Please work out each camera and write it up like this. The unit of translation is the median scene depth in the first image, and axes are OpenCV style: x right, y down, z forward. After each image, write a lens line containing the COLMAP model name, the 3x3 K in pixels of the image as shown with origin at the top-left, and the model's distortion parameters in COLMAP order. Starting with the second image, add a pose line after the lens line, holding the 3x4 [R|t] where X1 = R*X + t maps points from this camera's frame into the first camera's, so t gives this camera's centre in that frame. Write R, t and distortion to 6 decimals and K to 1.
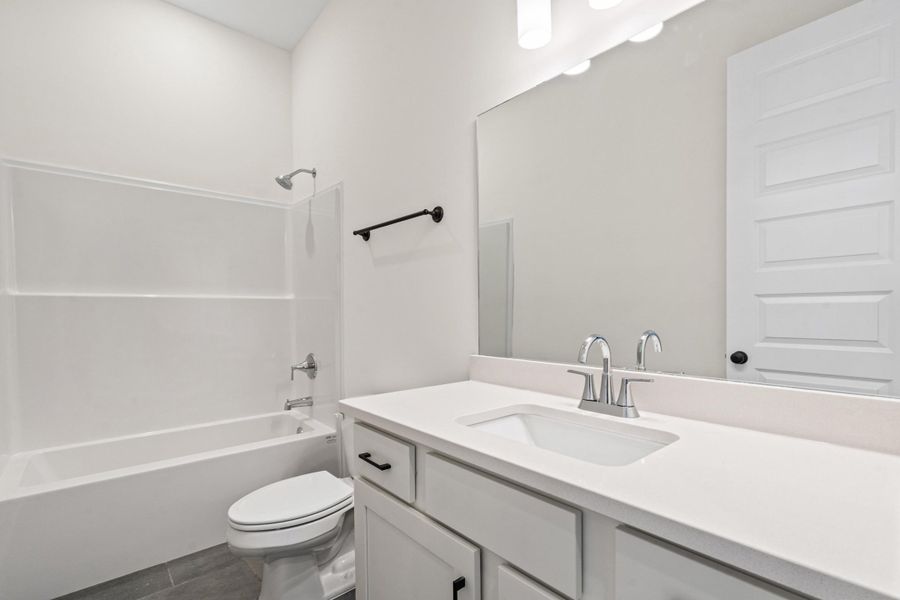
lens RADIAL K [[411.1, 0, 447.1], [0, 411.1, 303.1], [0, 0, 1]] dist [-0.003105, -0.000465]
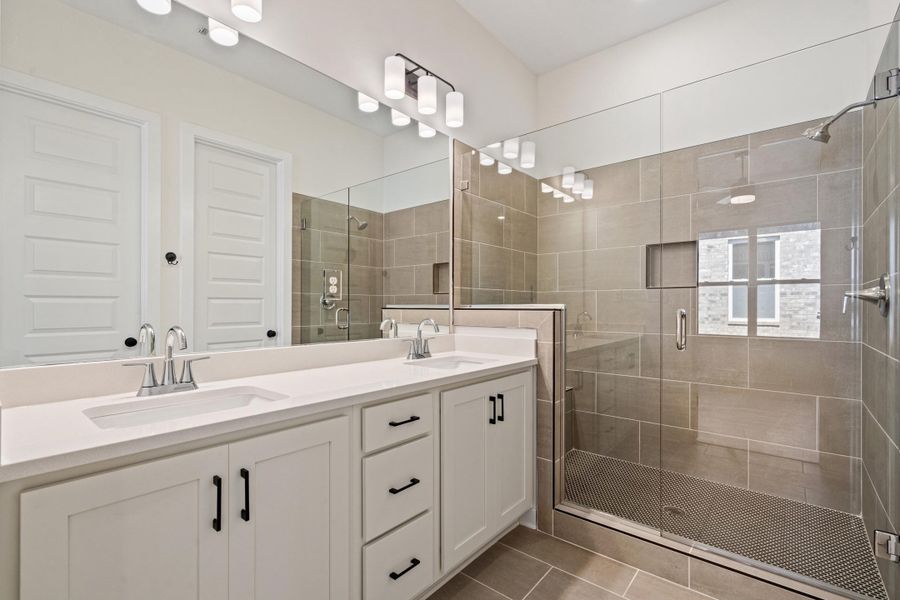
lens RADIAL K [[411.1, 0, 447.1], [0, 411.1, 303.1], [0, 0, 1]] dist [-0.003105, -0.000465]
pose [[-0.162092, 0.034846, 0.986160, -0.870908], [-0.026555, 0.998860, -0.039659, 0.037650], [-0.986418, -0.032615, -0.160982, 0.406559]]
